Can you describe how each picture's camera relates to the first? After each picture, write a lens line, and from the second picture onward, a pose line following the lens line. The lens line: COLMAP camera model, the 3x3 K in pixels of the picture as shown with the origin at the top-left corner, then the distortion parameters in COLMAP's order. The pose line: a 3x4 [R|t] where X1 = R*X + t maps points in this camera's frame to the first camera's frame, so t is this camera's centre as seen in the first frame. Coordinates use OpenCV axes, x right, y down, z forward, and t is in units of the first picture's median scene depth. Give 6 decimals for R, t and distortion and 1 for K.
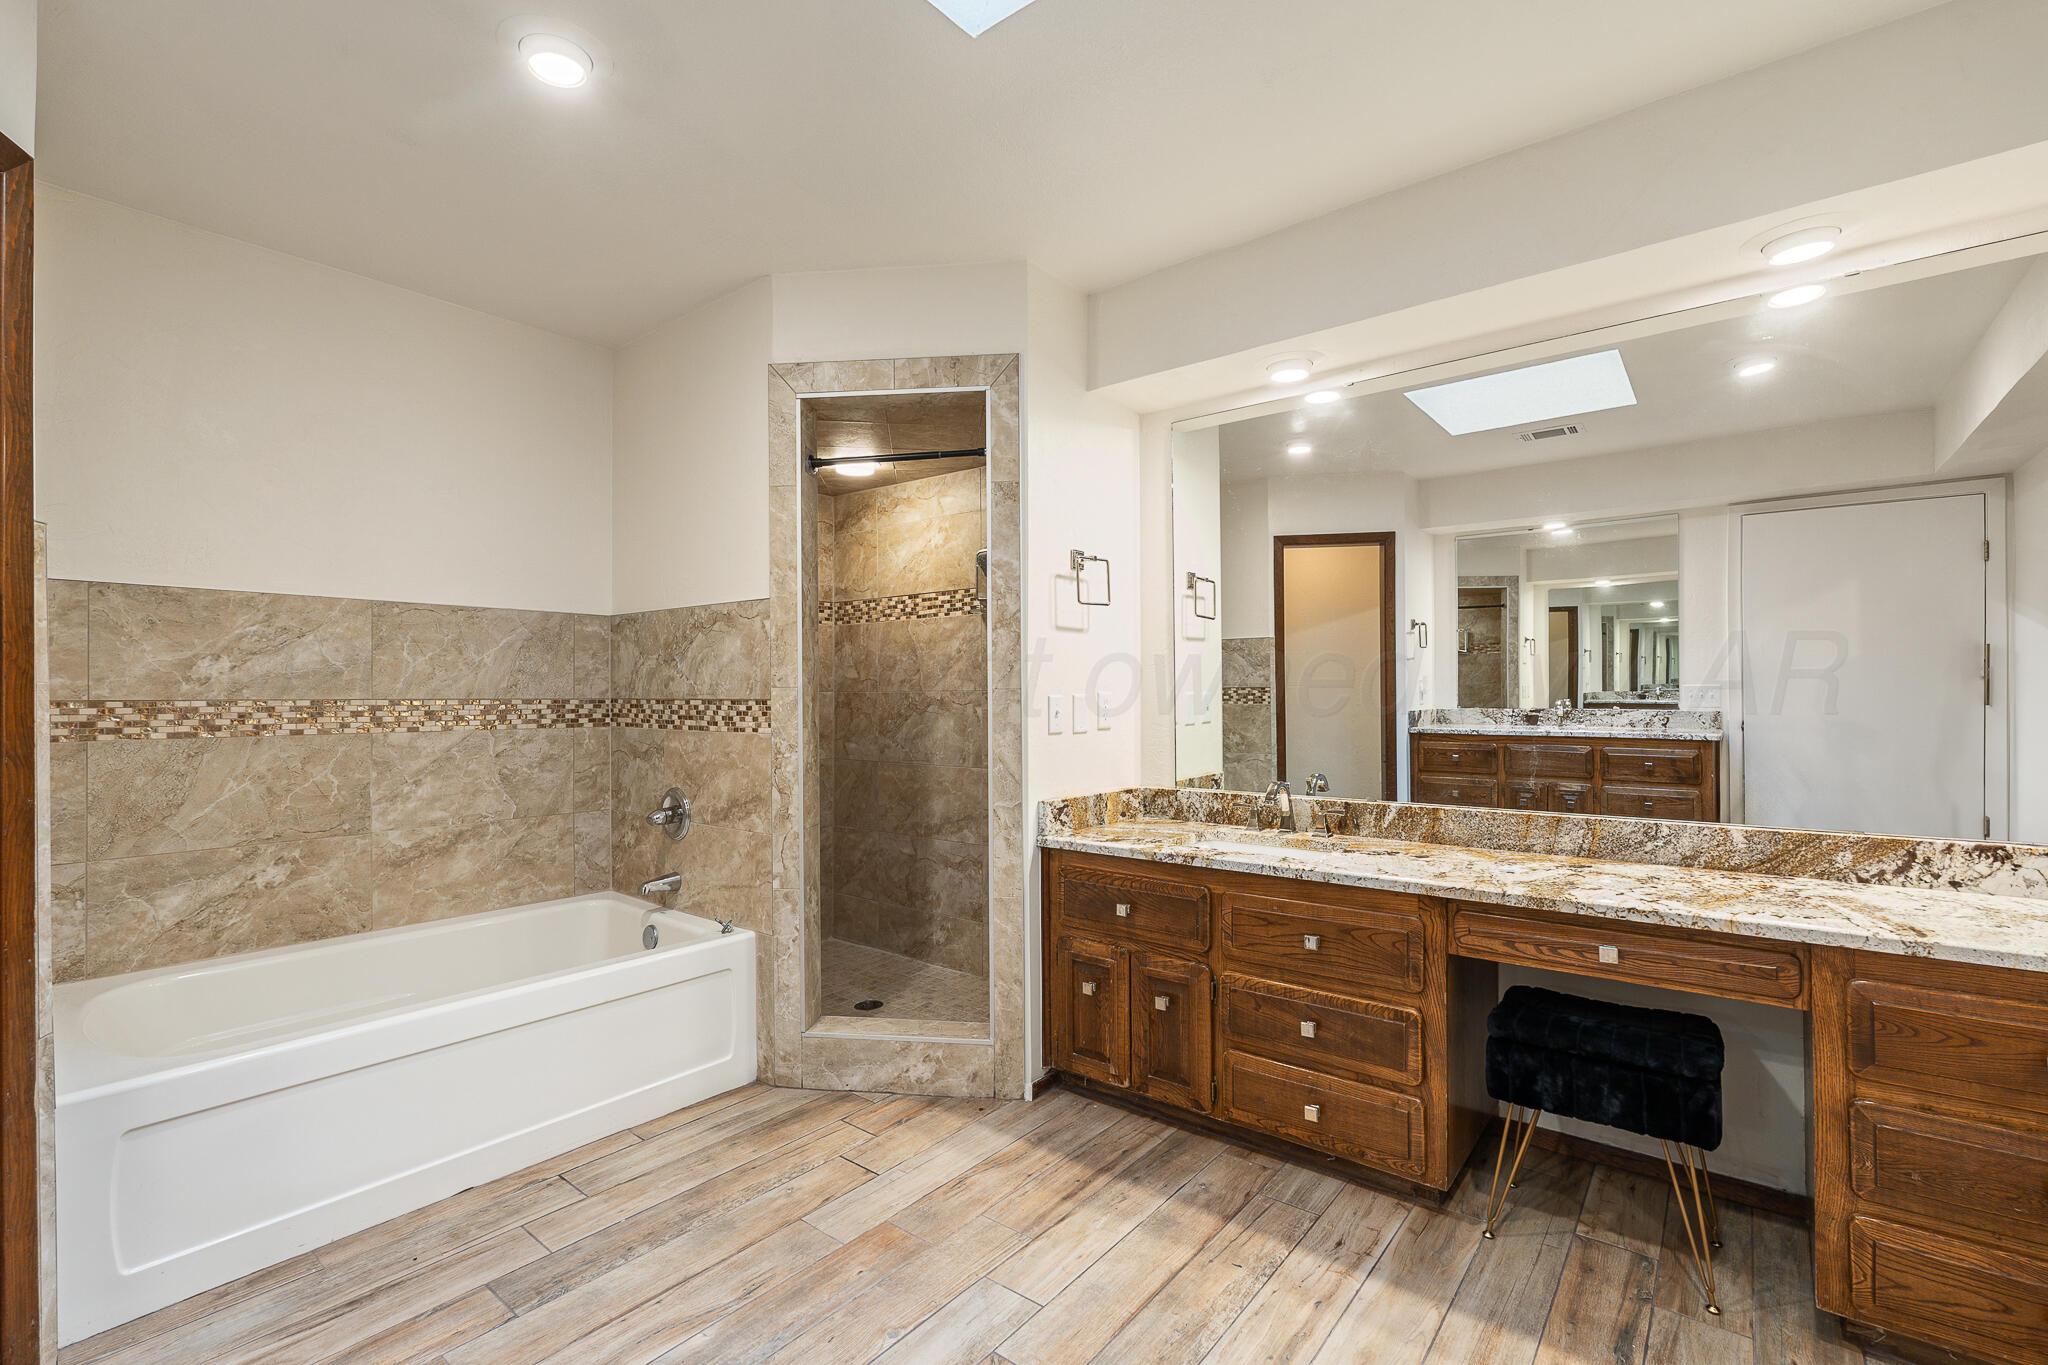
lens RADIAL K [[897.0, 0, 1027.9], [0, 897.0, 696.5], [0, 0, 1]] dist [-0.002329, 0.000371]
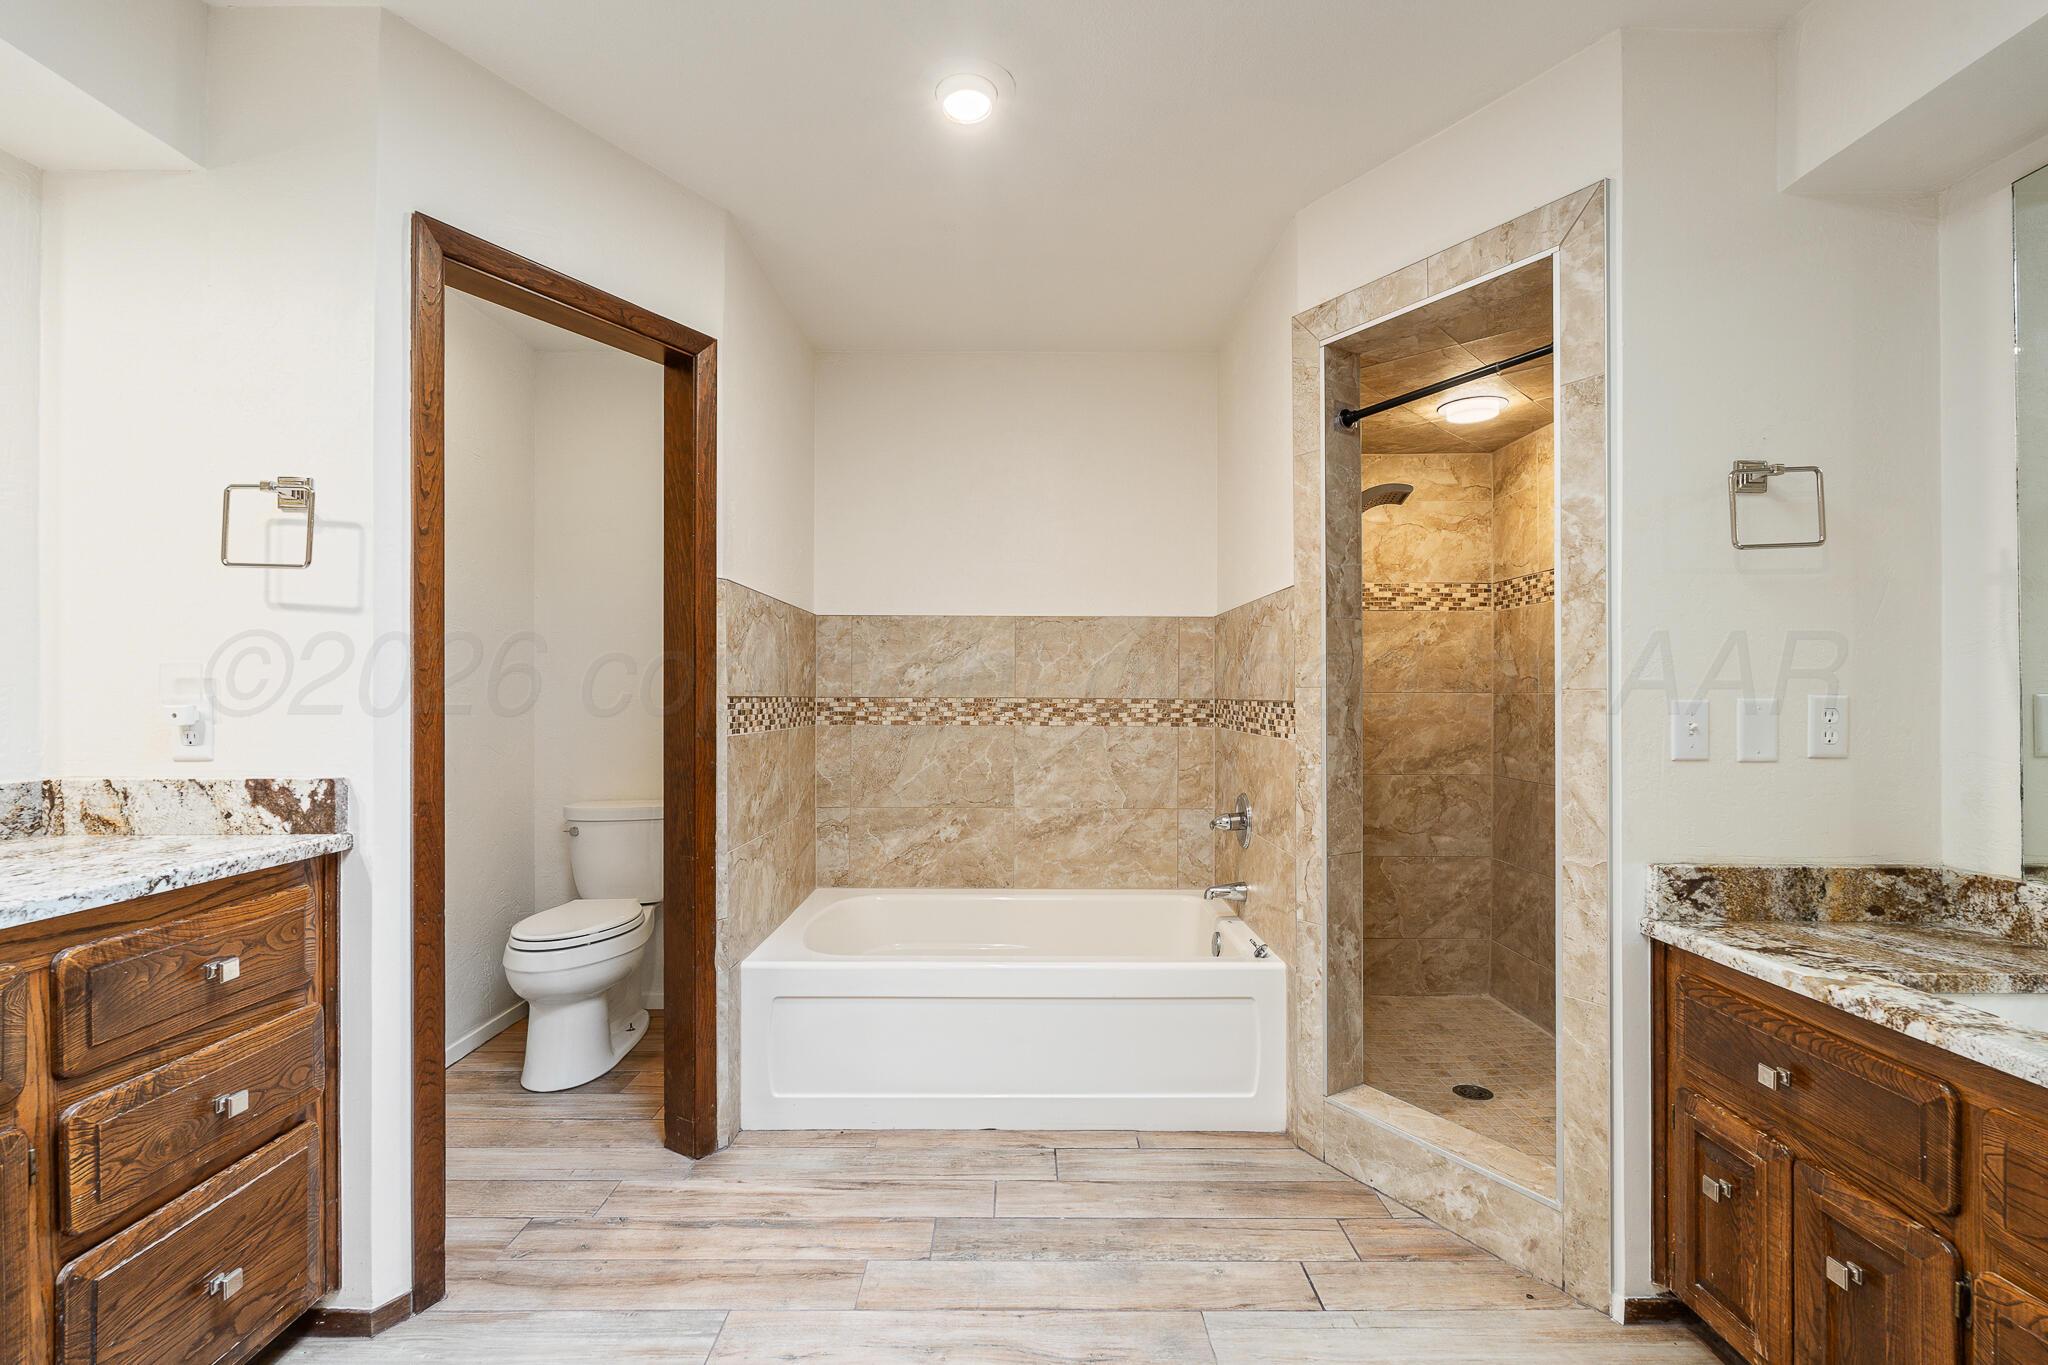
lens RADIAL K [[897.0, 0, 1027.9], [0, 897.0, 696.5], [0, 0, 1]] dist [-0.002329, 0.000371]
pose [[0.634394, 0.006249, -0.772985, 0.224612], [-0.007209, 0.999972, 0.002168, -0.001422], [0.772976, 0.004197, 0.634421, 0.249812]]
